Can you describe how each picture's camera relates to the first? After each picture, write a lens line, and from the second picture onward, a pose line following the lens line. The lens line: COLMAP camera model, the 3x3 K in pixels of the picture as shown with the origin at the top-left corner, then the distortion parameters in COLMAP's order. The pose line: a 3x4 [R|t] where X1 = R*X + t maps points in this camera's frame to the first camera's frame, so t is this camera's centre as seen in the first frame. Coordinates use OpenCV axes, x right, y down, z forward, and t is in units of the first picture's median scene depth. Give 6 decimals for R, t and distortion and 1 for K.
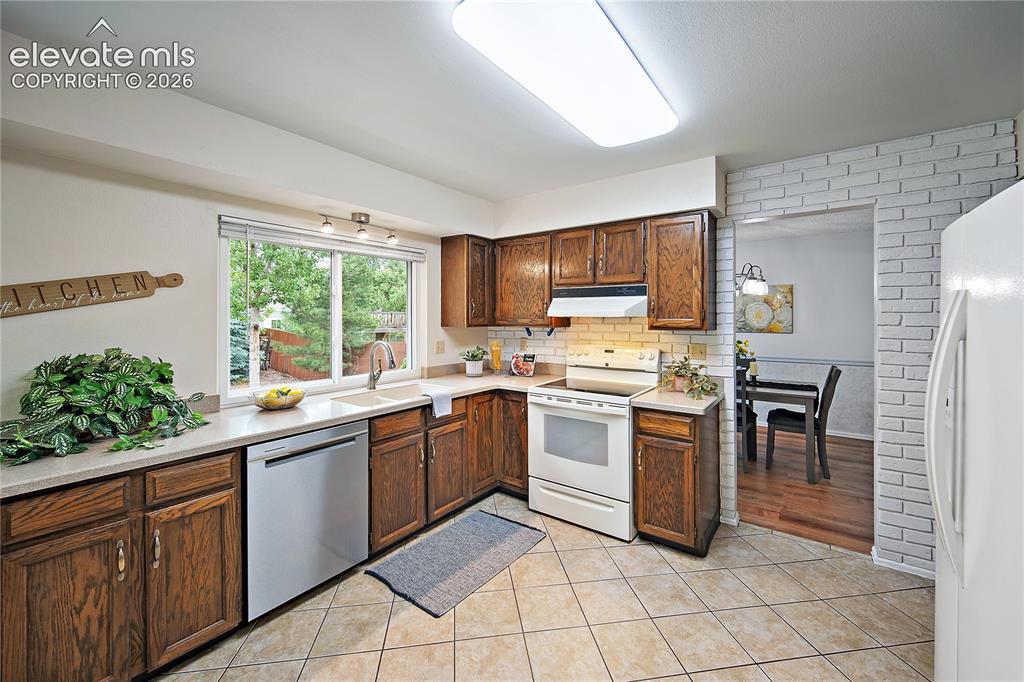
lens RADIAL K [[409.7, 0, 512.7], [0, 409.7, 316.3], [0, 0, 1]] dist [-0.005287, 0.000857]
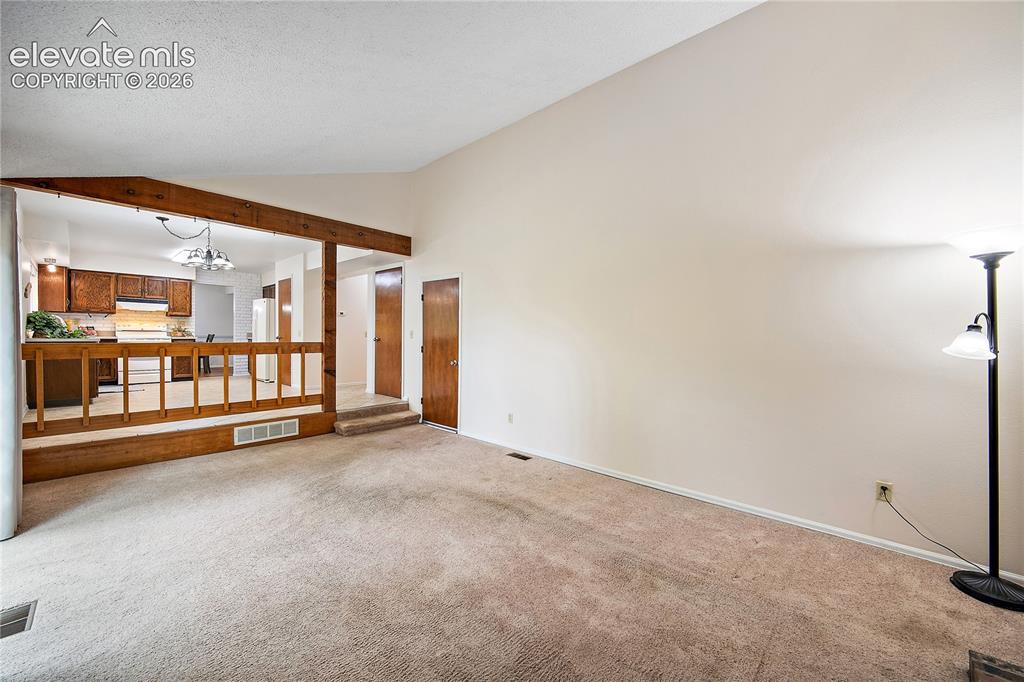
lens RADIAL K [[409.7, 0, 517.3], [0, 409.7, 342.5], [0, 0, 1]] dist [-0.005287, 0.000857]
pose [[0.107881, -0.010414, 0.994109, -2.351968], [-0.013209, 0.999842, 0.011907, 0.158790], [-0.994076, -0.014416, 0.107726, -1.840213]]
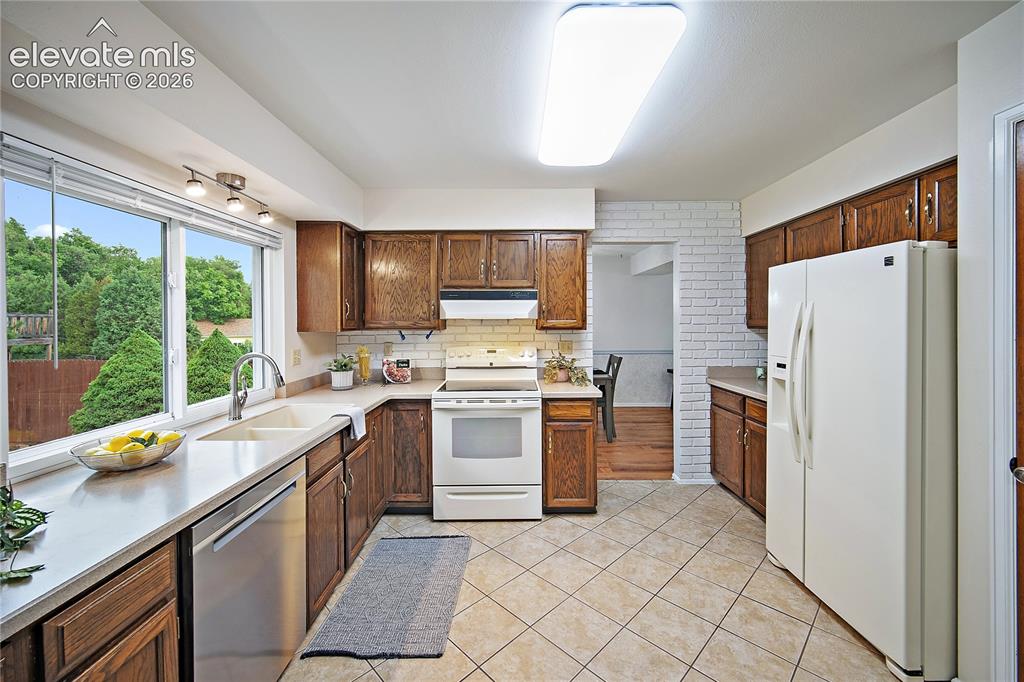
lens RADIAL K [[409.7, 0, 512.2], [0, 409.7, 322.2], [0, 0, 1]] dist [-0.005287, 0.000857]
pose [[0.805009, -0.007284, 0.593218, -0.402544], [0.003304, 0.999964, 0.007795, 0.001976], [-0.593253, -0.004315, 0.805004, 0.134907]]
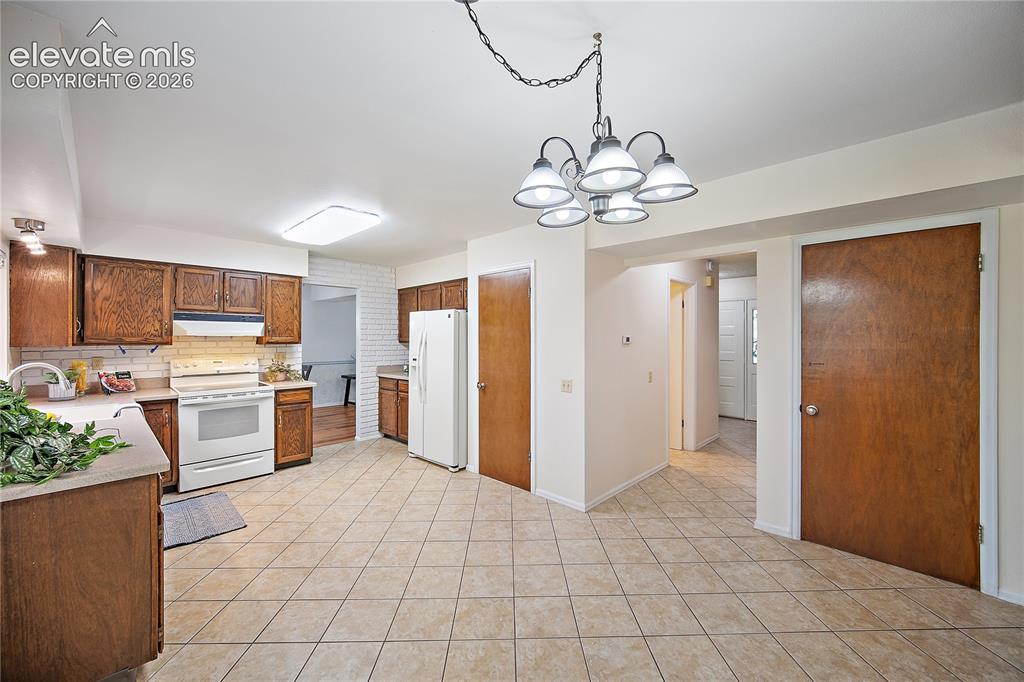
lens RADIAL K [[409.7, 0, 517.7], [0, 409.7, 337.4], [0, 0, 1]] dist [-0.005287, 0.000857]
pose [[0.121061, -0.000711, 0.992645, -1.123942], [-0.004962, 0.999987, 0.001321, -0.000430], [-0.992633, -0.005085, 0.121056, -0.157605]]
